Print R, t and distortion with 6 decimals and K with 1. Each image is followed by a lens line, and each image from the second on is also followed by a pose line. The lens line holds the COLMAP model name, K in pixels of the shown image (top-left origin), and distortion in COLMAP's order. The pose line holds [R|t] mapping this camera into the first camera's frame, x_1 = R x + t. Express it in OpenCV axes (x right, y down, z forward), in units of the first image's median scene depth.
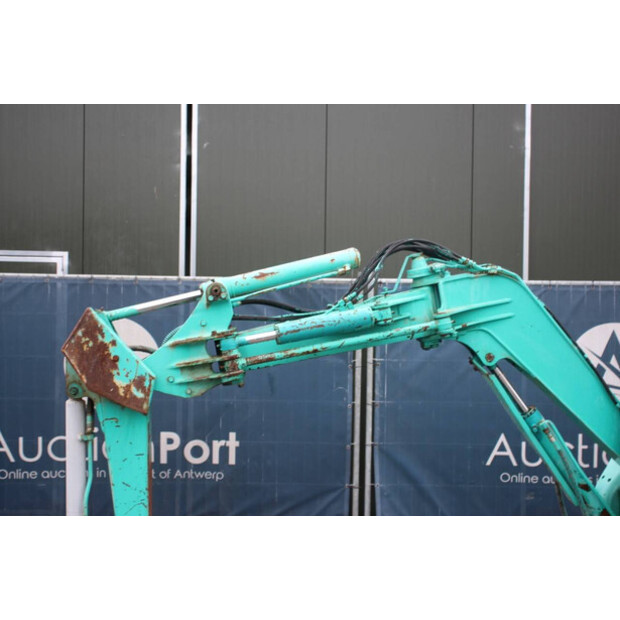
lens RADIAL K [[848.2, 0, 319.4], [0, 848.2, 318.9], [0, 0, 1]] dist [0.081370, 0.000000]
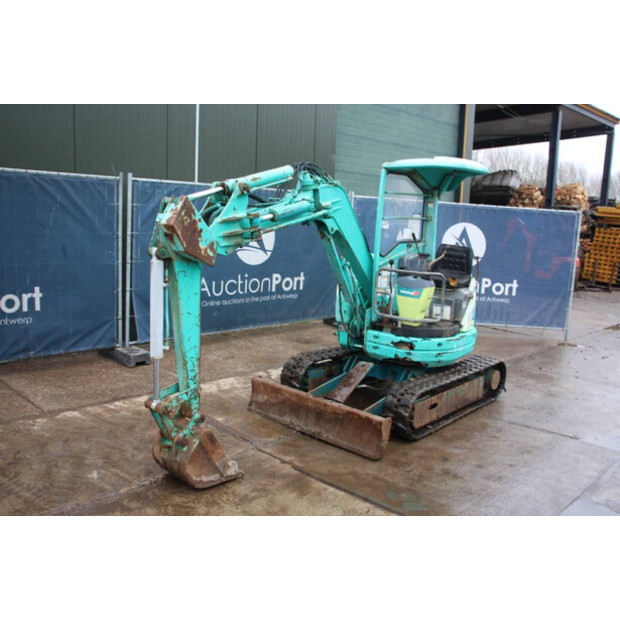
lens RADIAL K [[583.9, 0, 312.6], [0, 583.9, 311.6], [0, 0, 1]] dist [-0.075611, 0.000000]
pose [[0.702377, -0.098513, 0.704956, -0.794712], [-0.029738, 0.985451, 0.167339, 0.009393], [-0.711184, -0.138499, 0.689228, 0.119979]]
